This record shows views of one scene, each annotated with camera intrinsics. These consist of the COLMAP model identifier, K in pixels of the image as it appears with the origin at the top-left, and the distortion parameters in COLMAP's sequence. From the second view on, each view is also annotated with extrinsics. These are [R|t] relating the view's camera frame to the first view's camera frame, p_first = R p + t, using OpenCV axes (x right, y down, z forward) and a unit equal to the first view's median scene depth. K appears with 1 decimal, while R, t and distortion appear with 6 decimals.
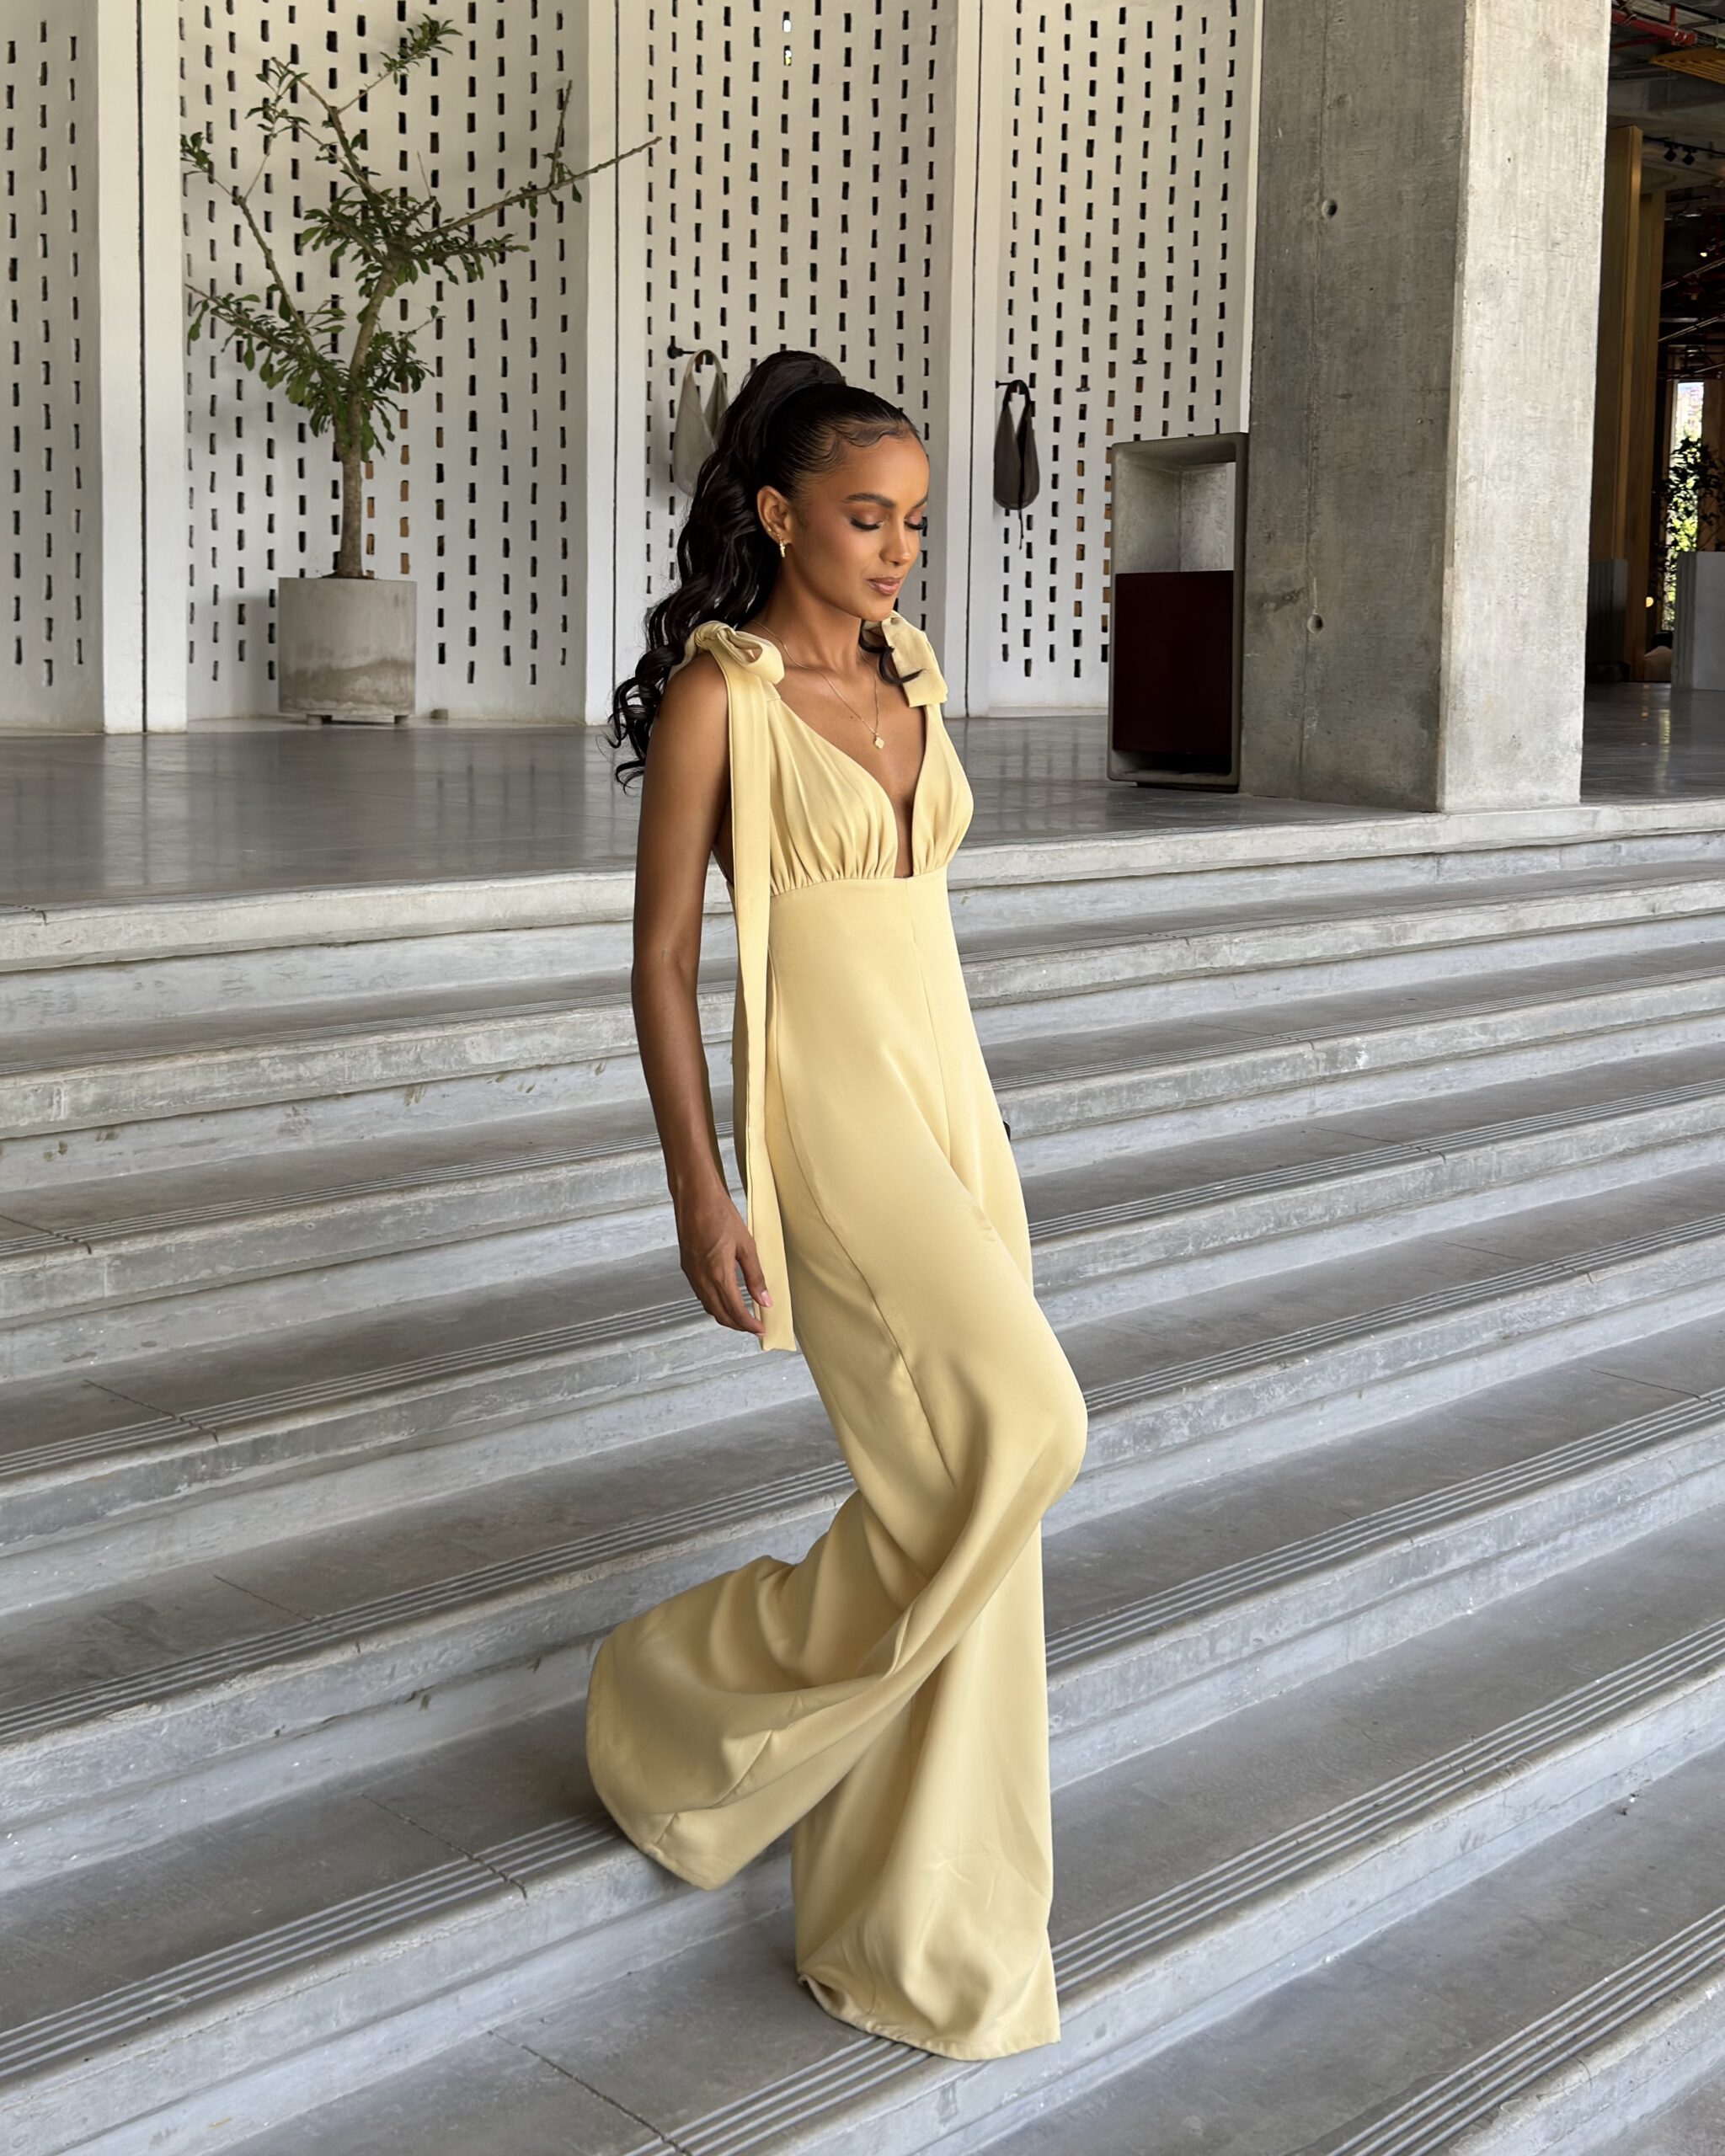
lens RADIAL K [[2844.8, 0, 965.4], [0, 2844.8, 810.7], [0, 0, 1]] dist [0.128678, 0.000000]
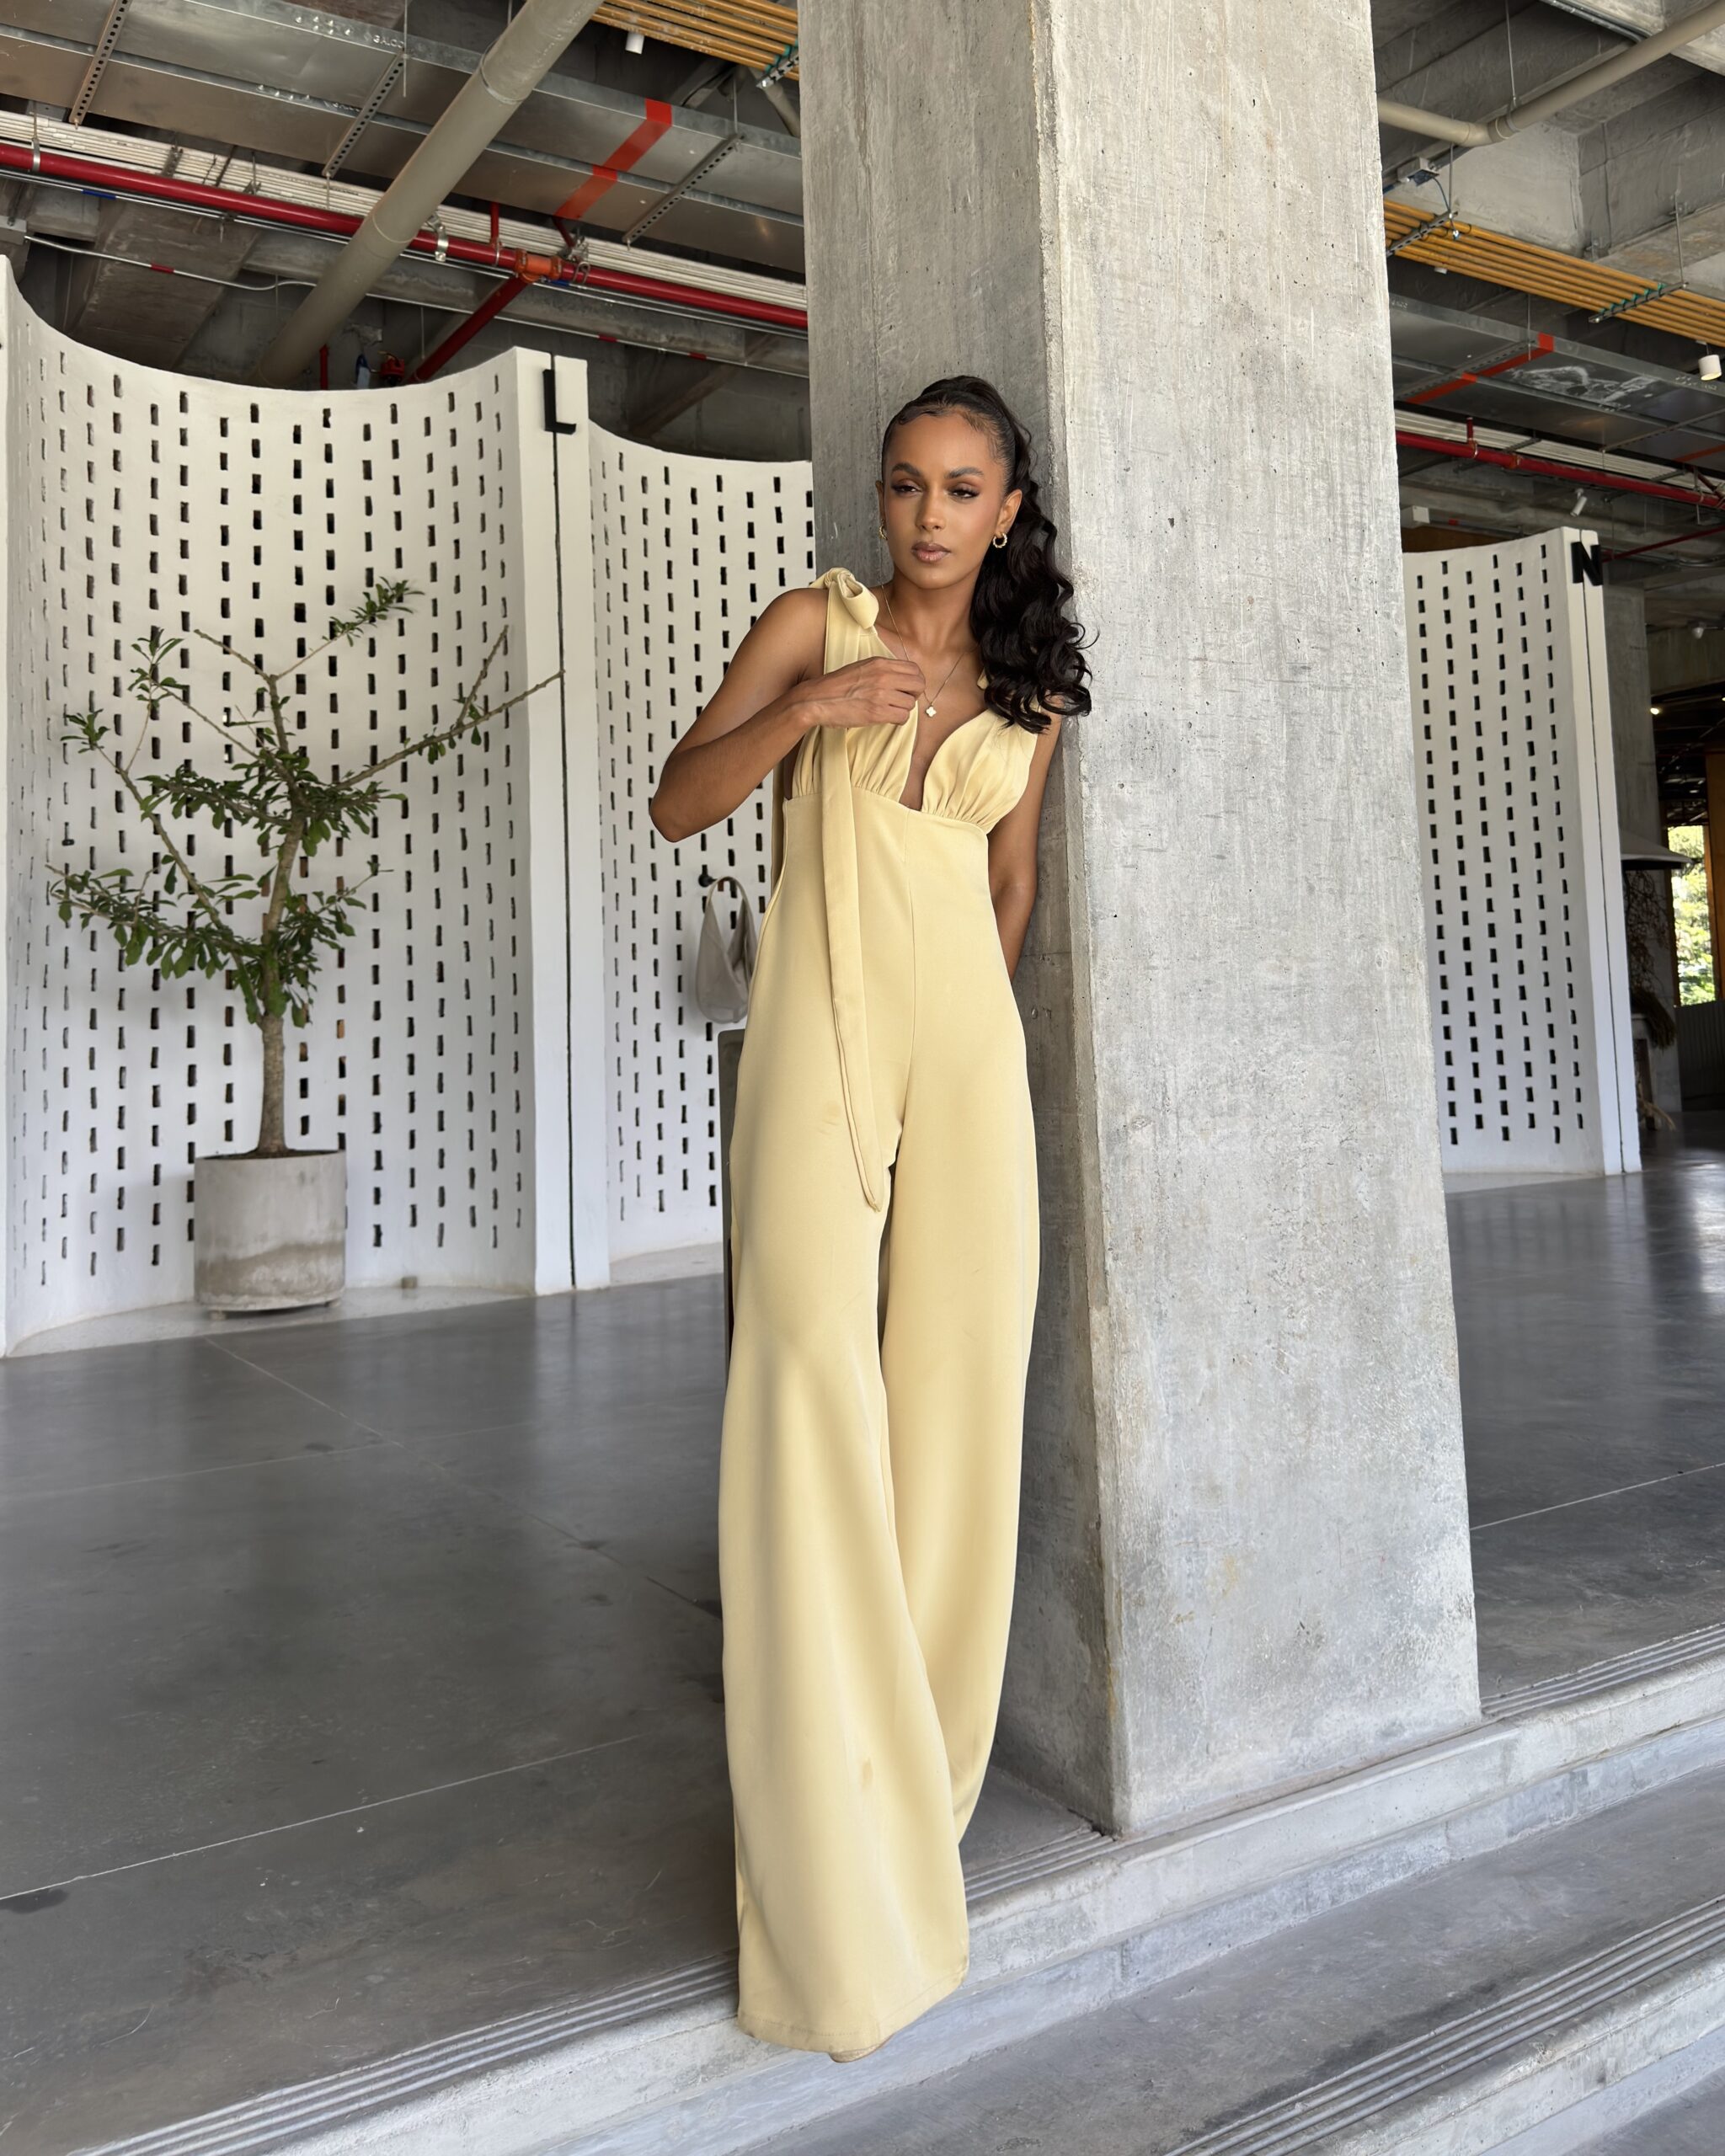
lens RADIAL K [[1771.4, 0, 1010.8], [0, 1771.4, 872.8], [0, 0, 1]] dist [0.061765, -0.053197]
pose [[0.975893, -0.069686, -0.206825, 0.149540], [0.040292, 0.988891, -0.143075, -0.077863], [0.214498, 0.131292, 0.967860, 0.466472]]
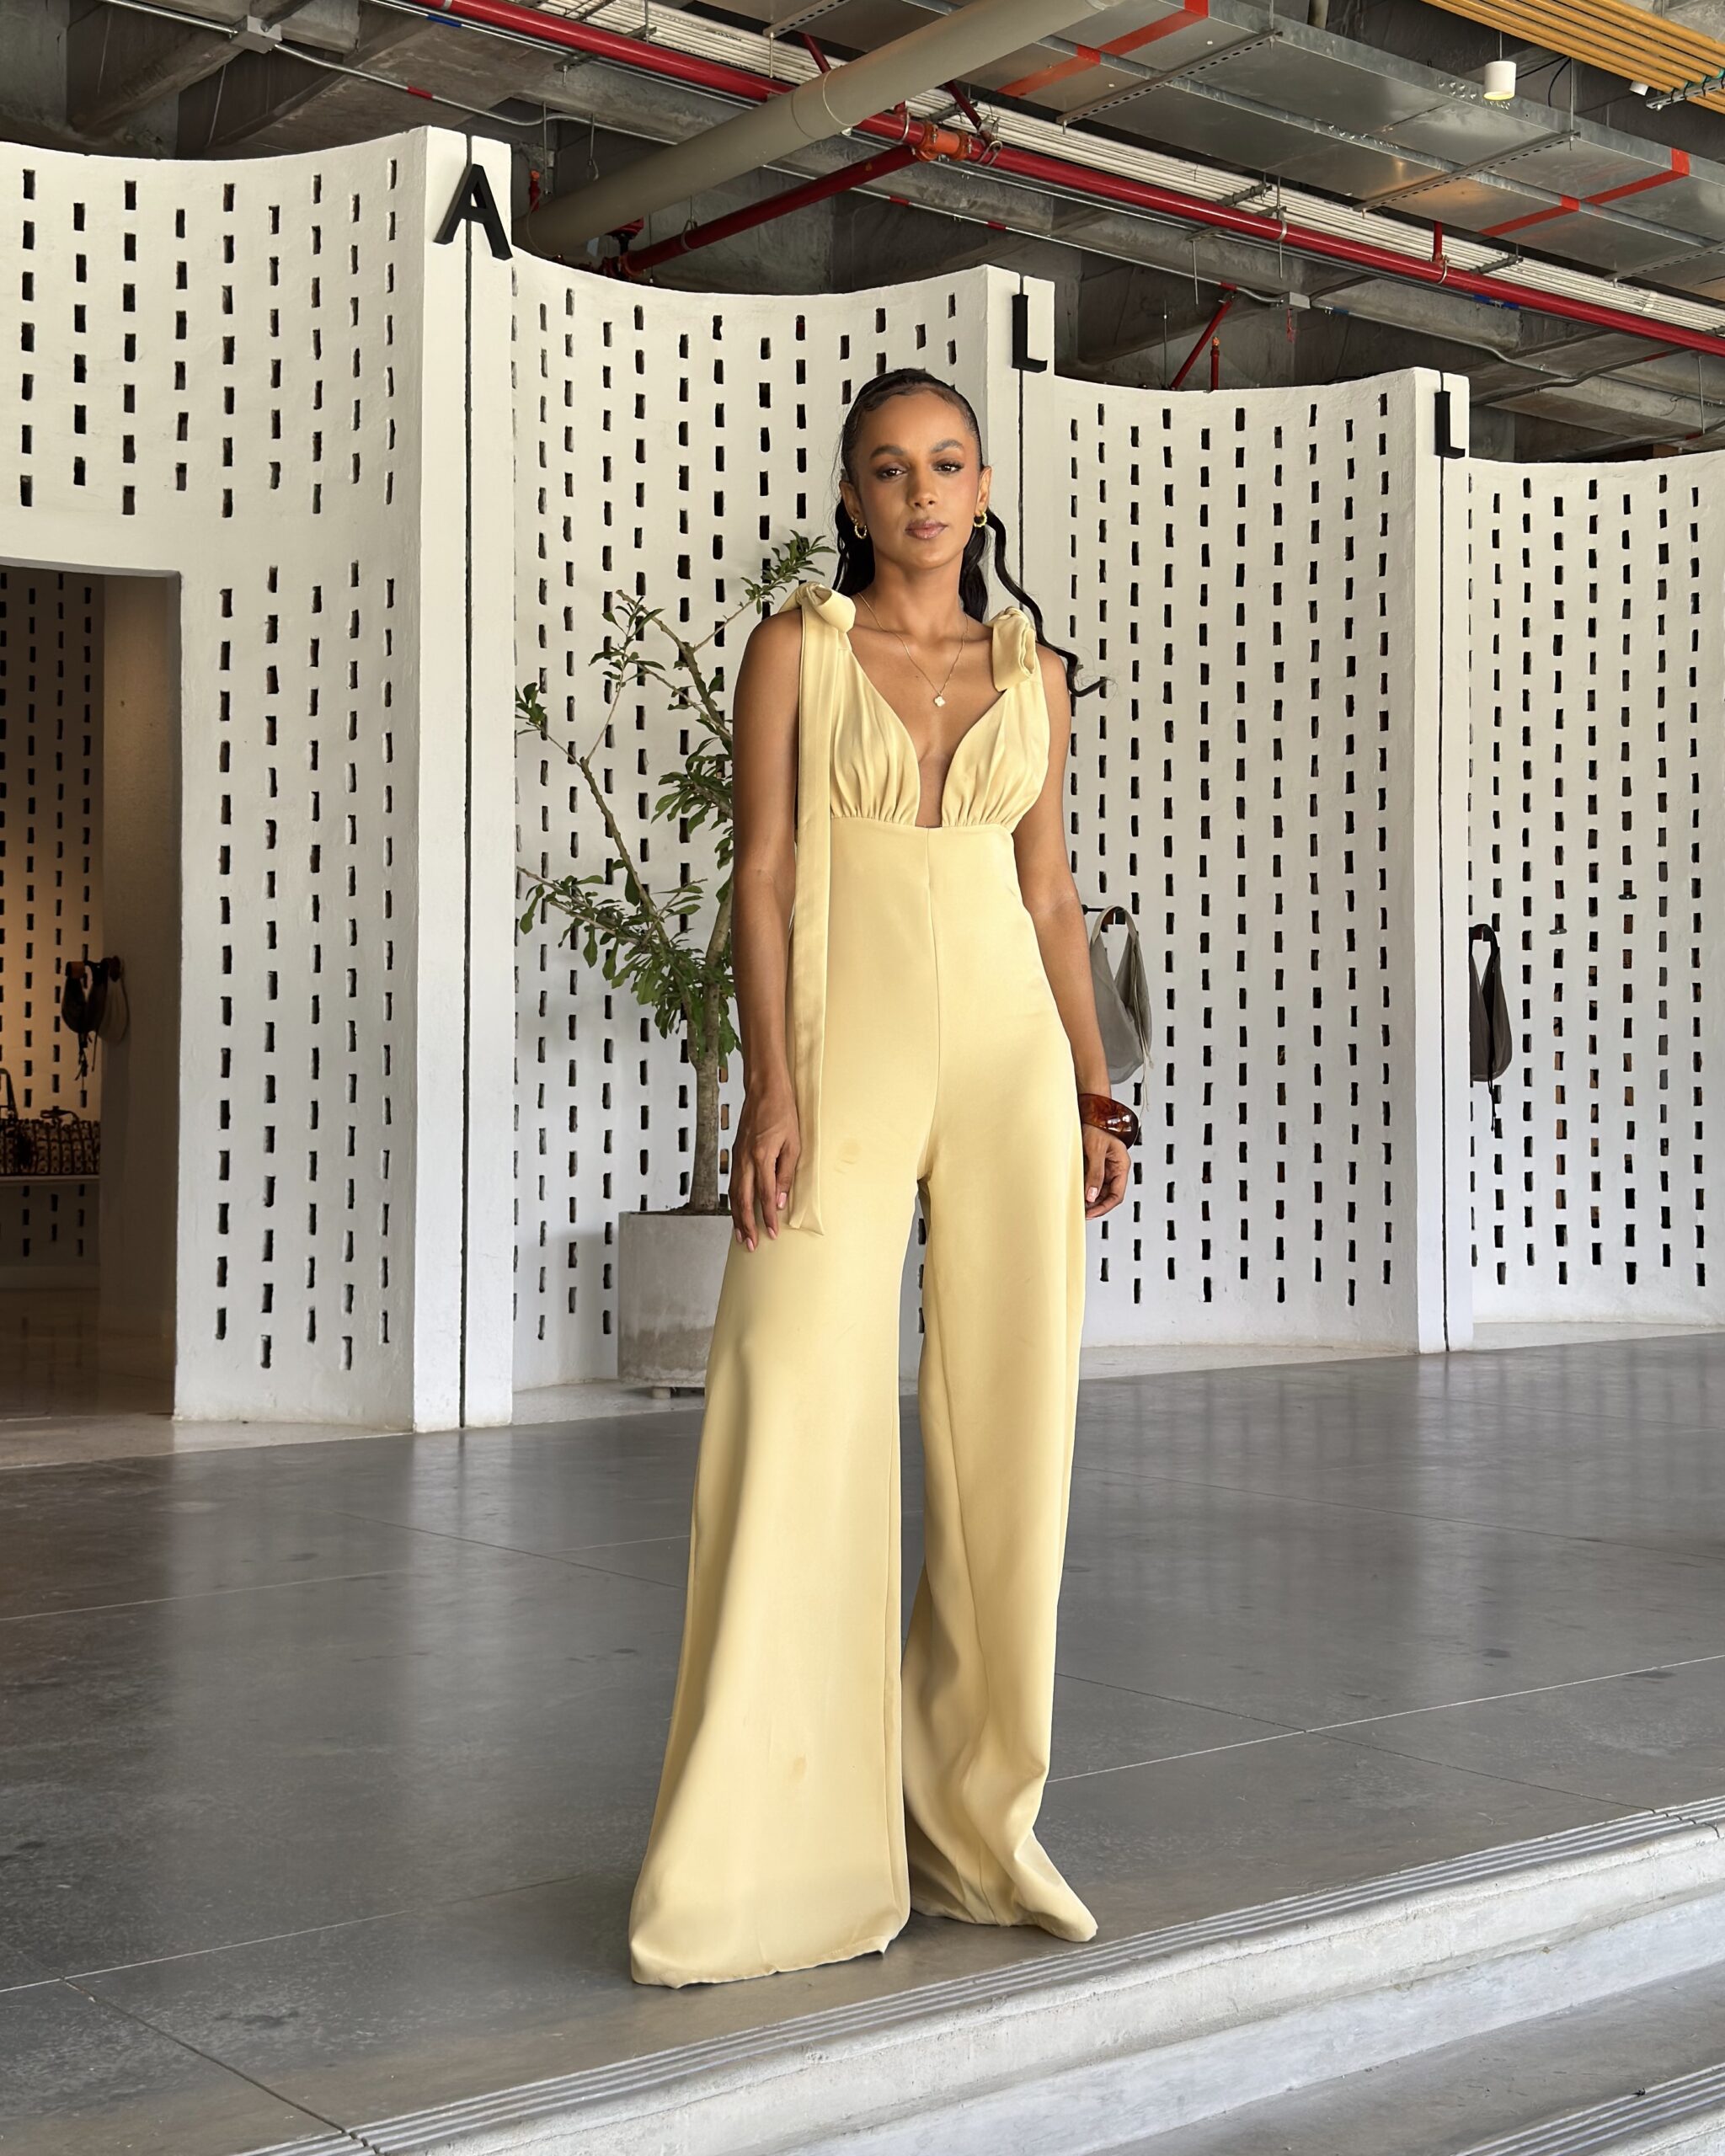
lens RADIAL K [[2844.8, 0, 911.0], [0, 2844.8, 1009.6], [0, 0, 1]] dist [0.128678, 0.000000]
pose [[0.994655, -0.019265, -0.101445, -0.073712], [0.010341, 0.996087, -0.087769, -0.066618], [0.102739, 0.086251, 0.990962, 0.201776]]
